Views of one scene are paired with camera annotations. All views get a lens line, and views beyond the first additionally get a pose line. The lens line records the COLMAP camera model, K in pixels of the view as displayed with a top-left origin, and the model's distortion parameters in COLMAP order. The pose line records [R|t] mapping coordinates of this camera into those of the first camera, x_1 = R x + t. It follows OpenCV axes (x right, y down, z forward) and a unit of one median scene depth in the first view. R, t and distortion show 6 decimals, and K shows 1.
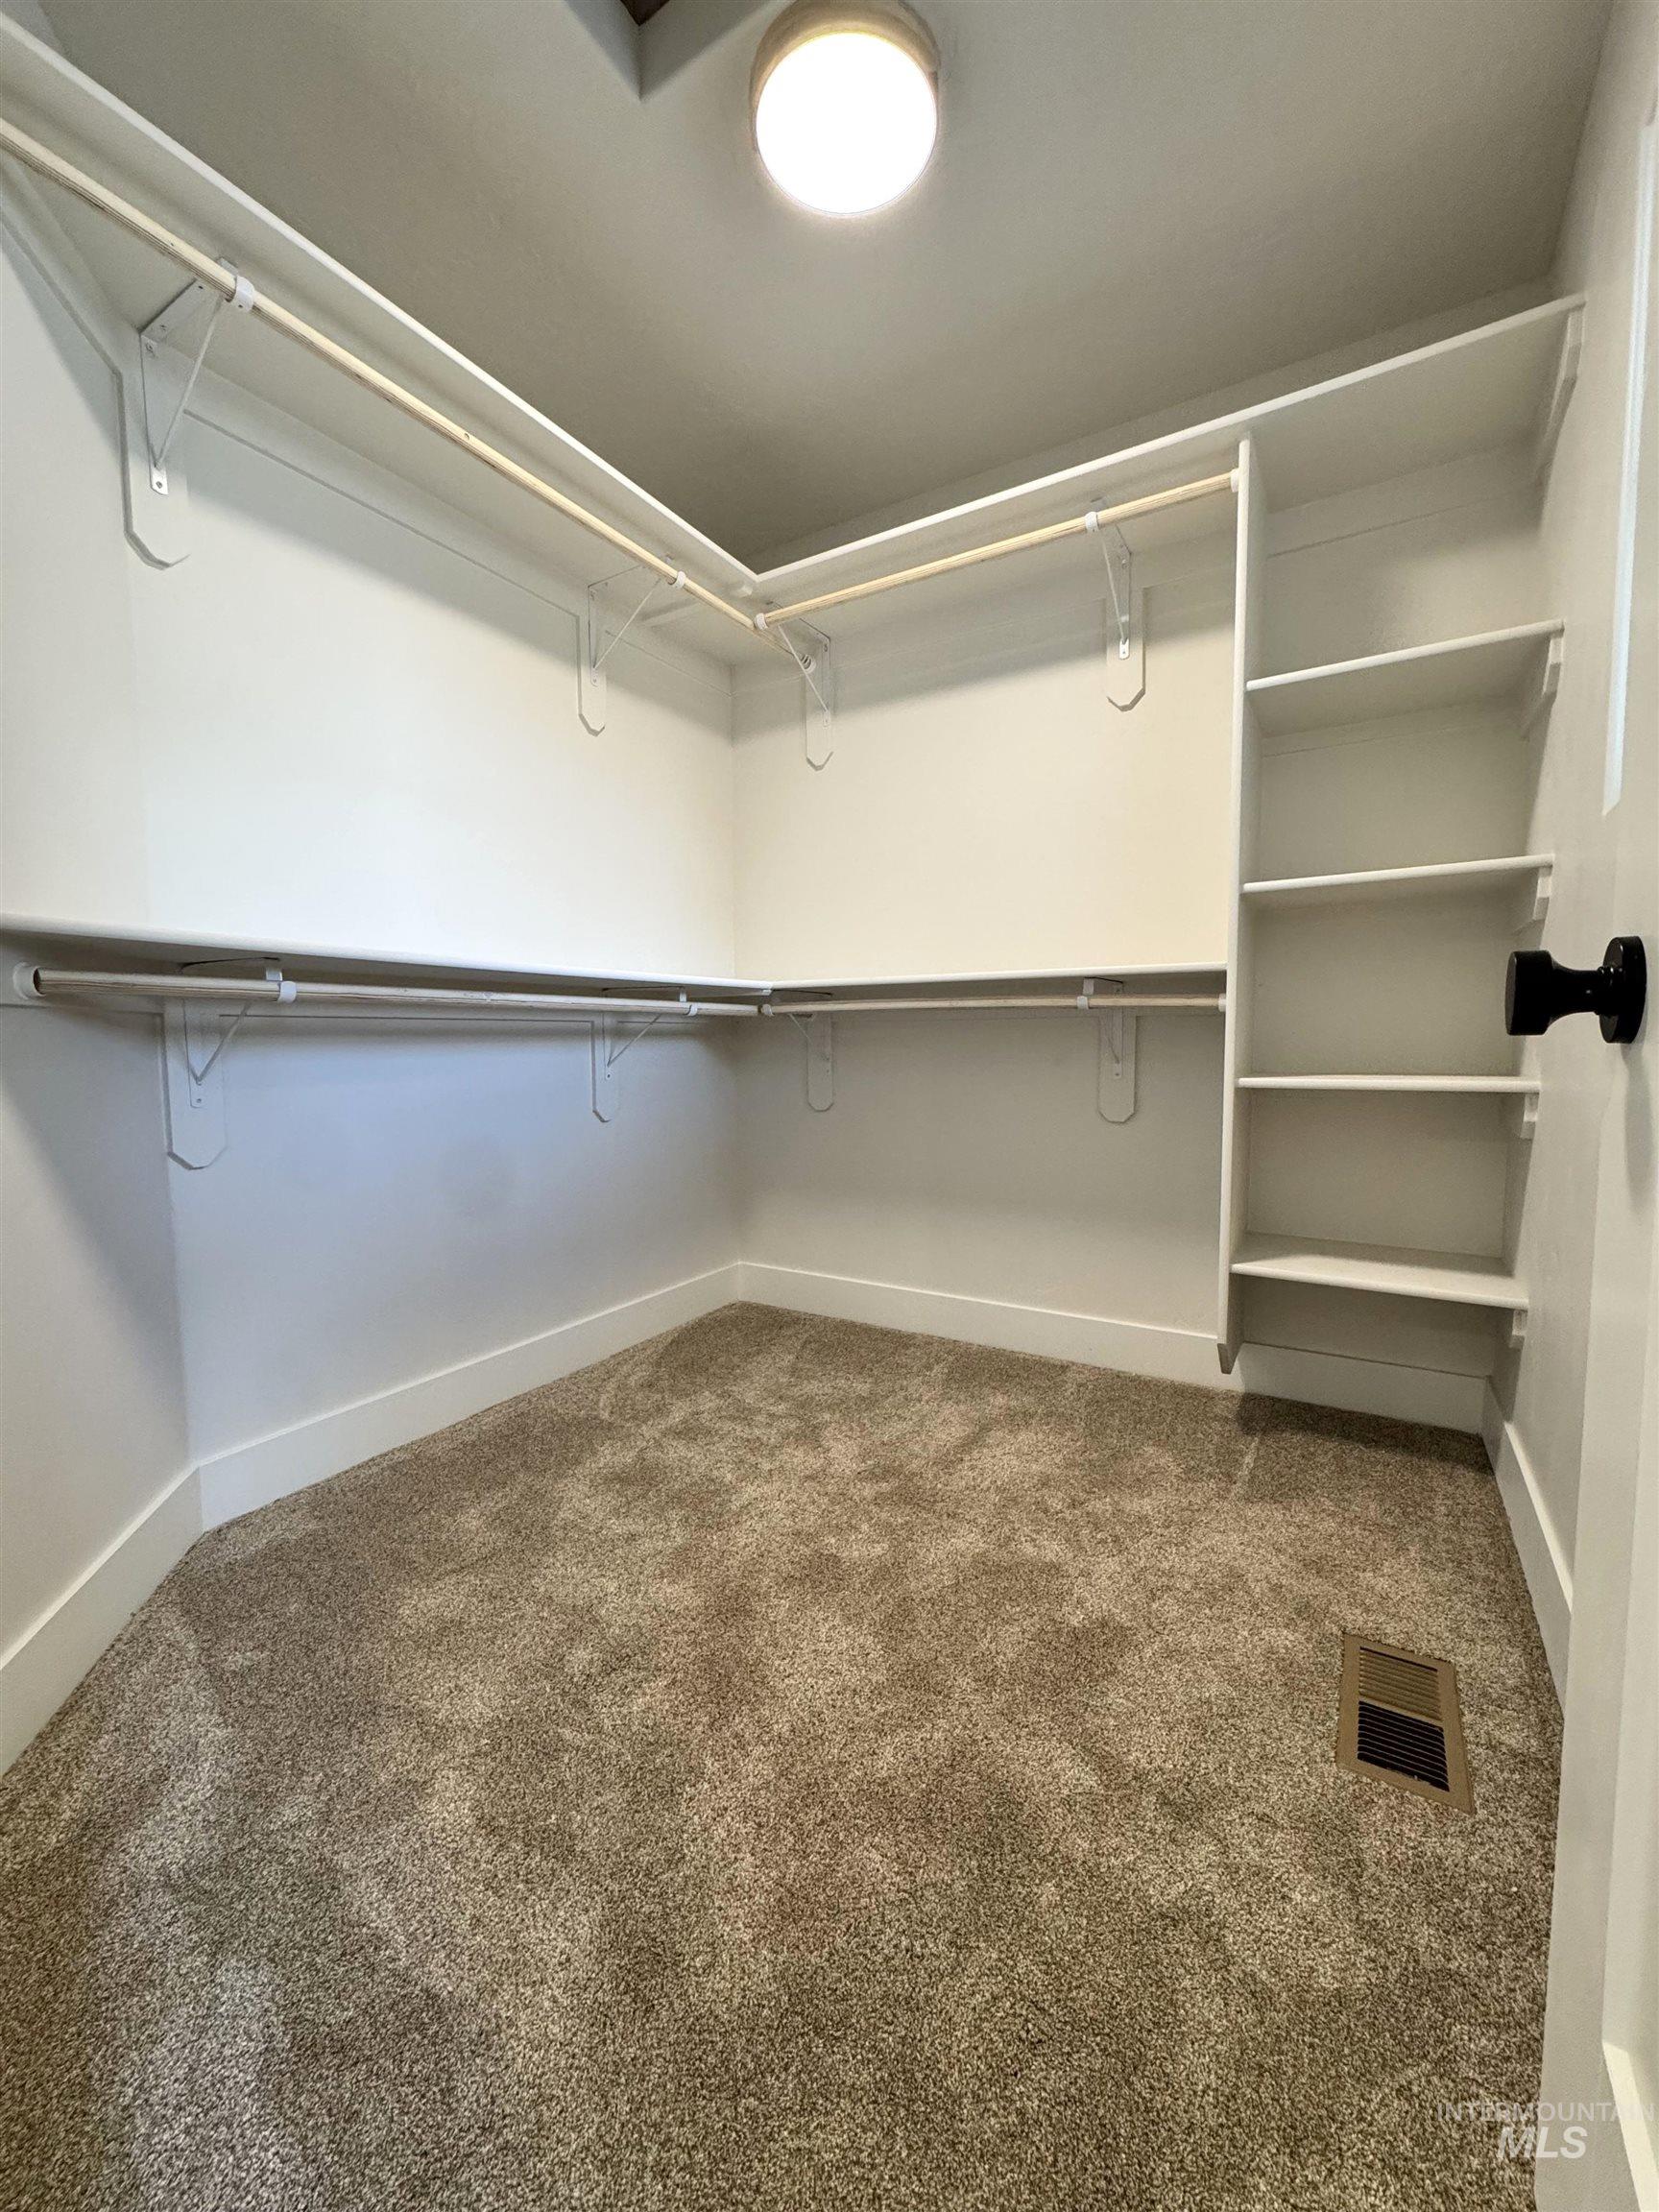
lens RADIAL K [[882.4, 0, 829.5], [0, 882.4, 1106.0], [0, 0, 1]] dist [-0.001266, -0.000162]
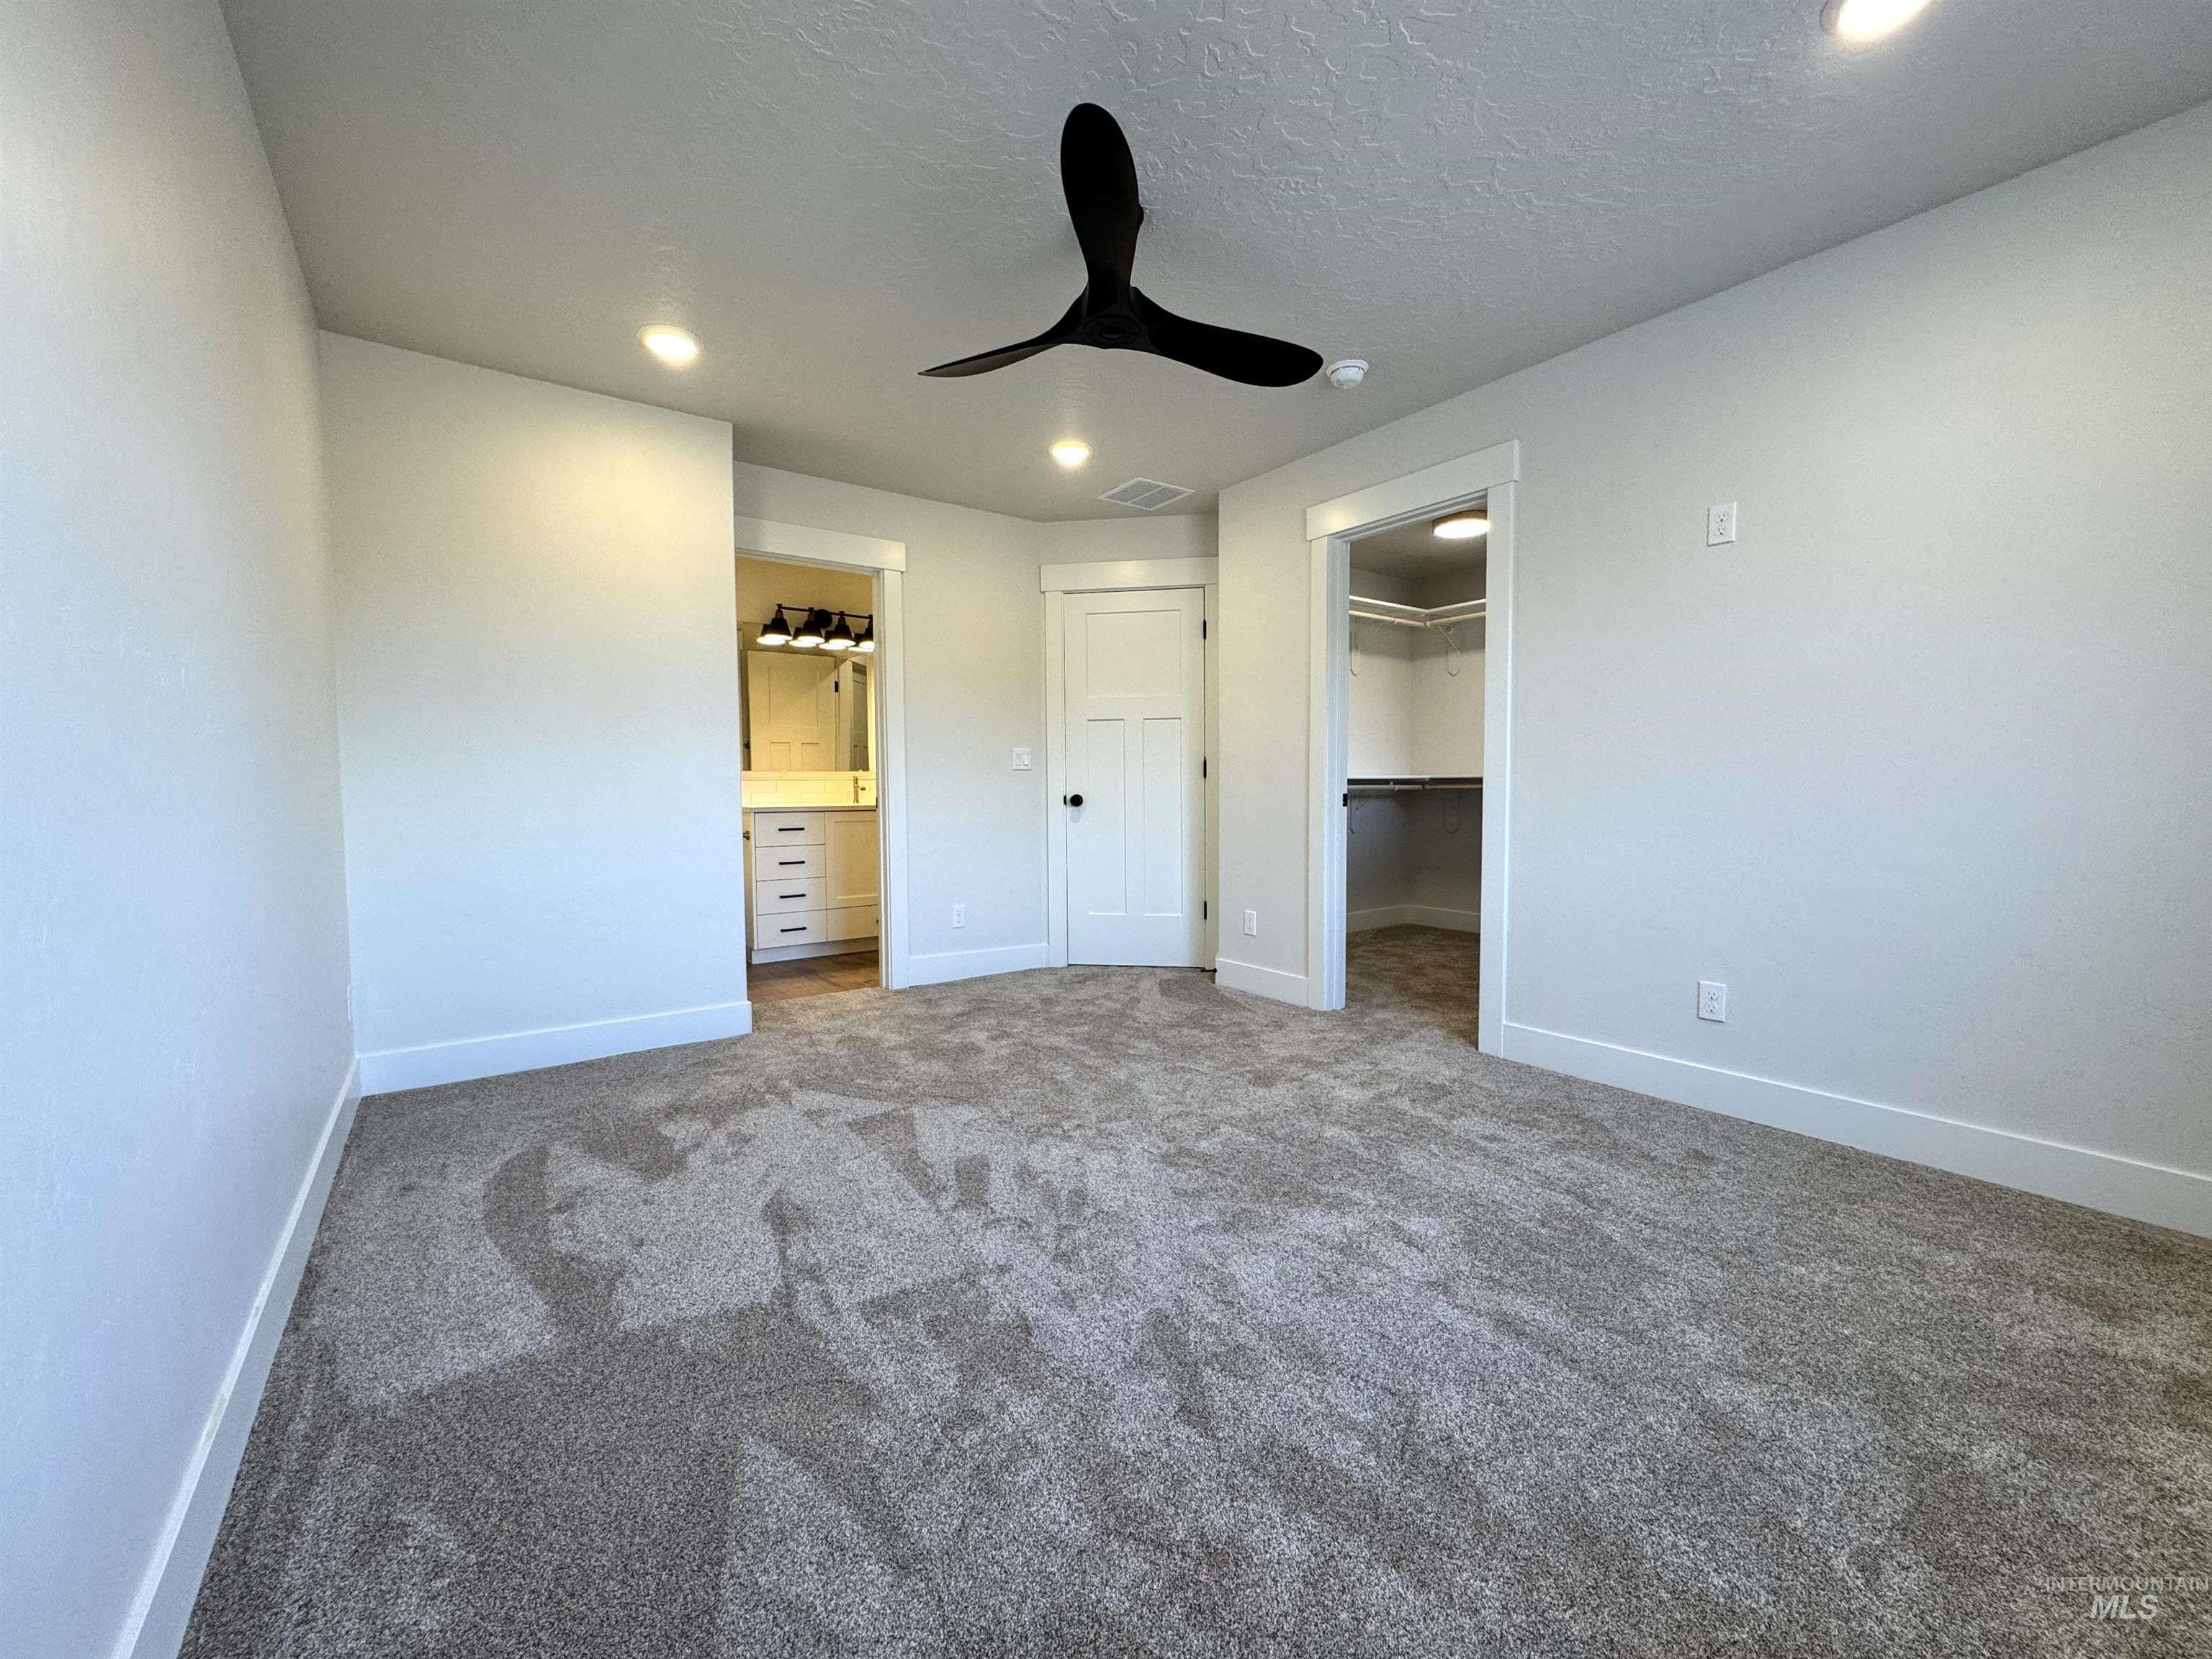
lens RADIAL K [[882.4, 0, 1106.0], [0, 882.4, 829.5], [0, 0, 1]] dist [-0.001266, -0.000162]
pose [[0.925522, 0.024506, -0.377900, 0.027131], [-0.034683, 0.999195, -0.020147, 0.074443], [0.377102, 0.031753, 0.925627, -1.429205]]
